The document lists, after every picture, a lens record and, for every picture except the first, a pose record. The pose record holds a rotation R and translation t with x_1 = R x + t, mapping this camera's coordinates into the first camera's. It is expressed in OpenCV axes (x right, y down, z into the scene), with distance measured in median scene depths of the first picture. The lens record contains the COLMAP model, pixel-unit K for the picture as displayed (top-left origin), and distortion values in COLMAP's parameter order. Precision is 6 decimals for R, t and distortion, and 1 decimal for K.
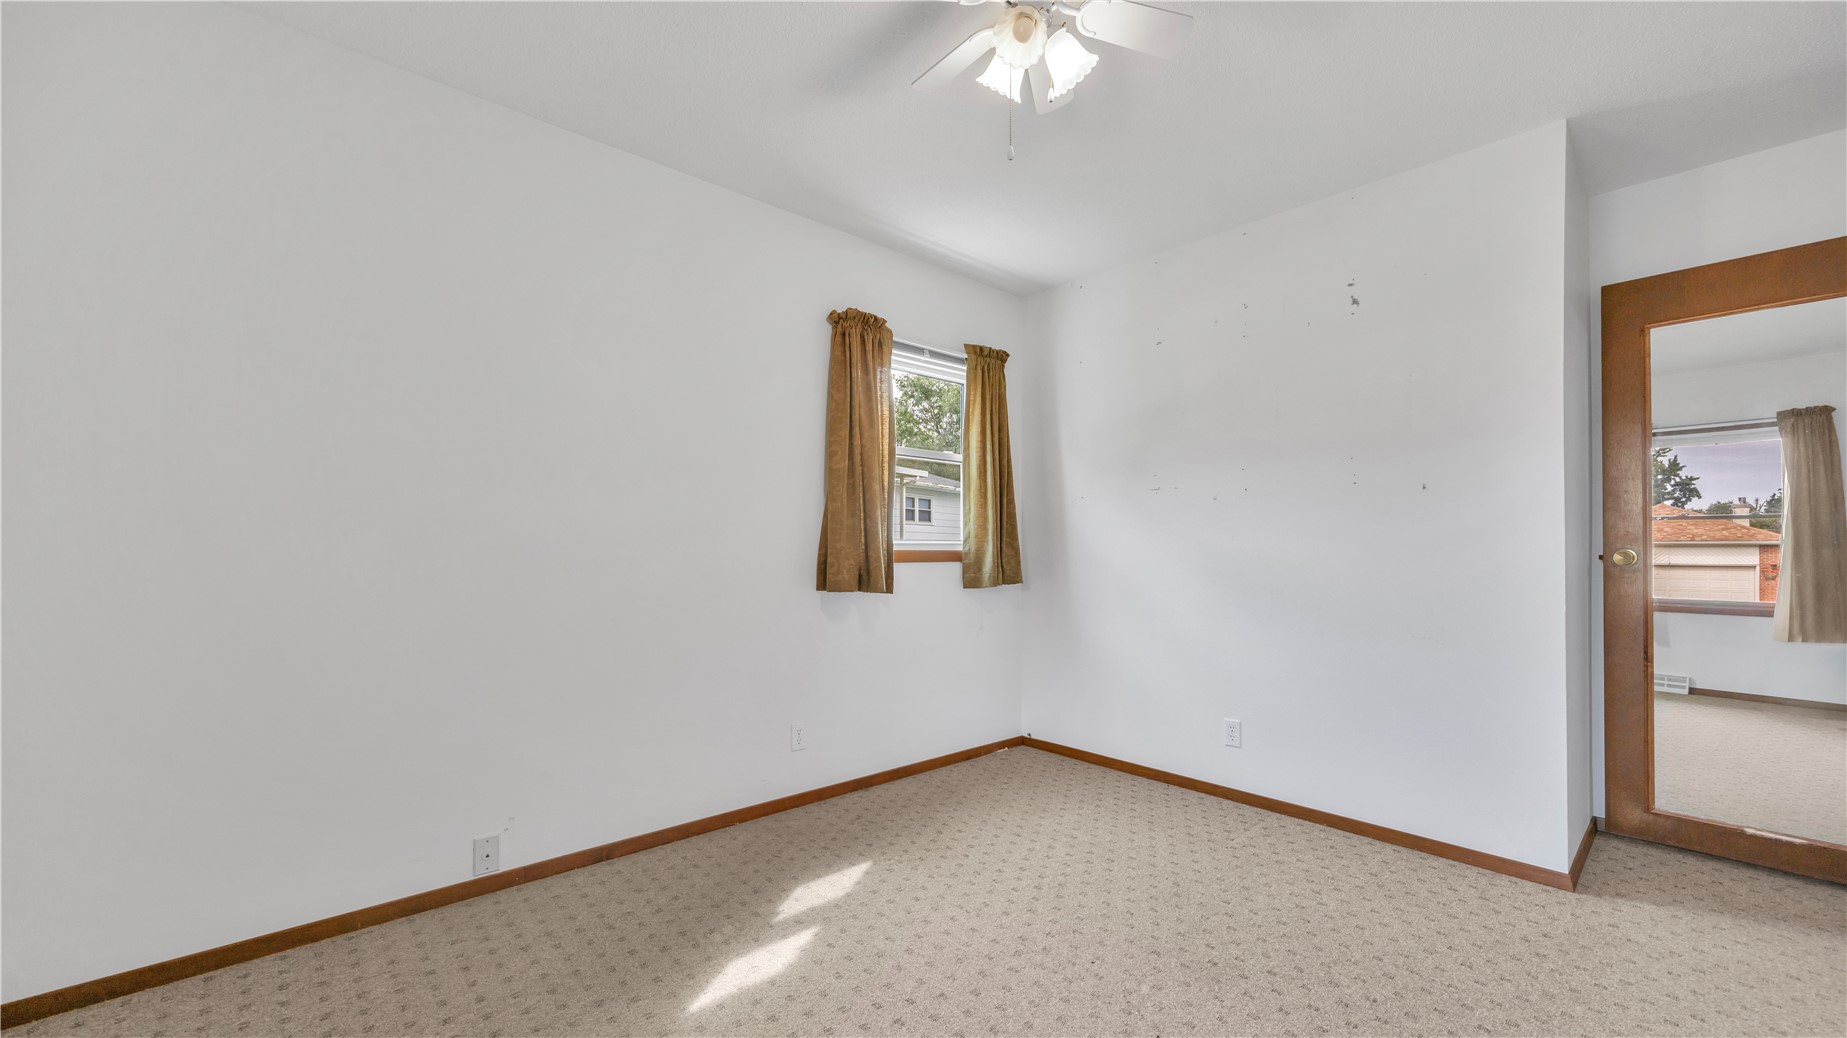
lens RADIAL K [[704.8, 0, 926.4], [0, 704.8, 524.4], [0, 0, 1]] dist [-0.000824, 0.000062]
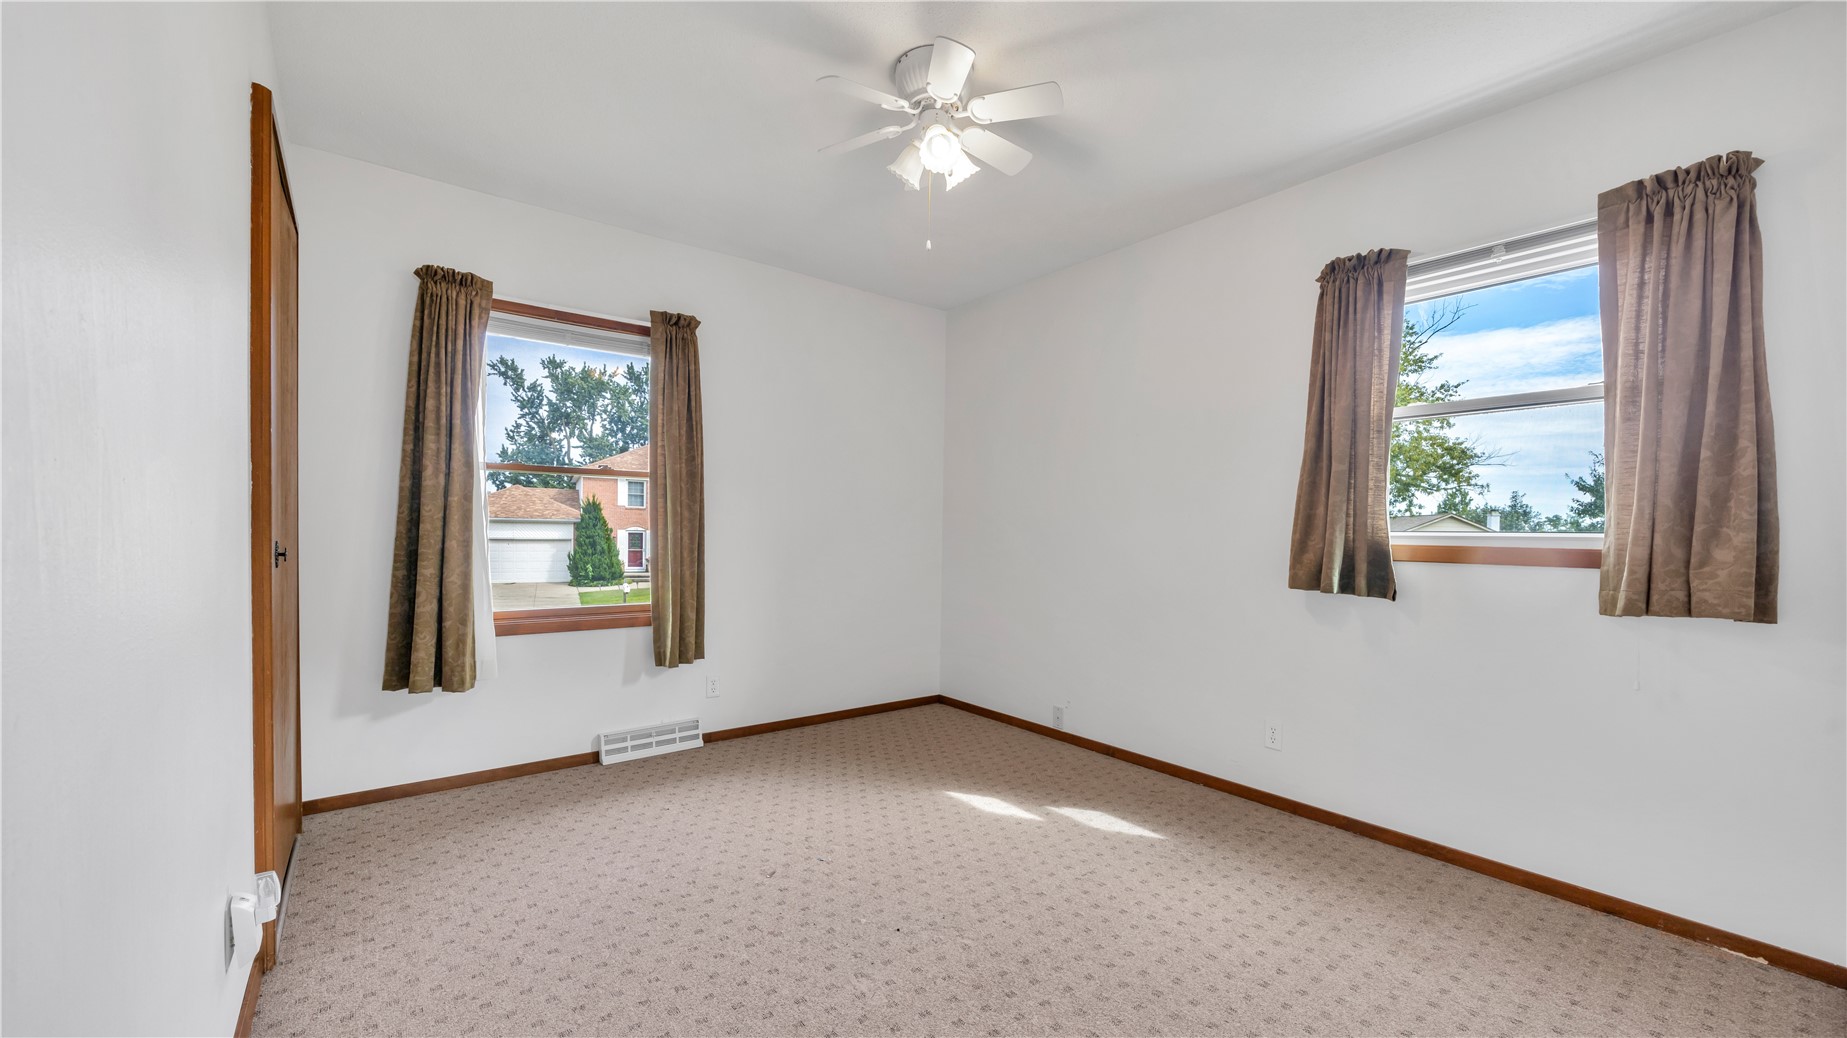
lens RADIAL K [[704.8, 0, 926.4], [0, 704.8, 524.4], [0, 0, 1]] dist [-0.000824, 0.000062]
pose [[-0.048187, -0.012532, -0.998760, 0.943942], [0.012052, 0.999841, -0.013127, 0.023627], [0.998766, -0.012670, -0.048028, 0.675132]]
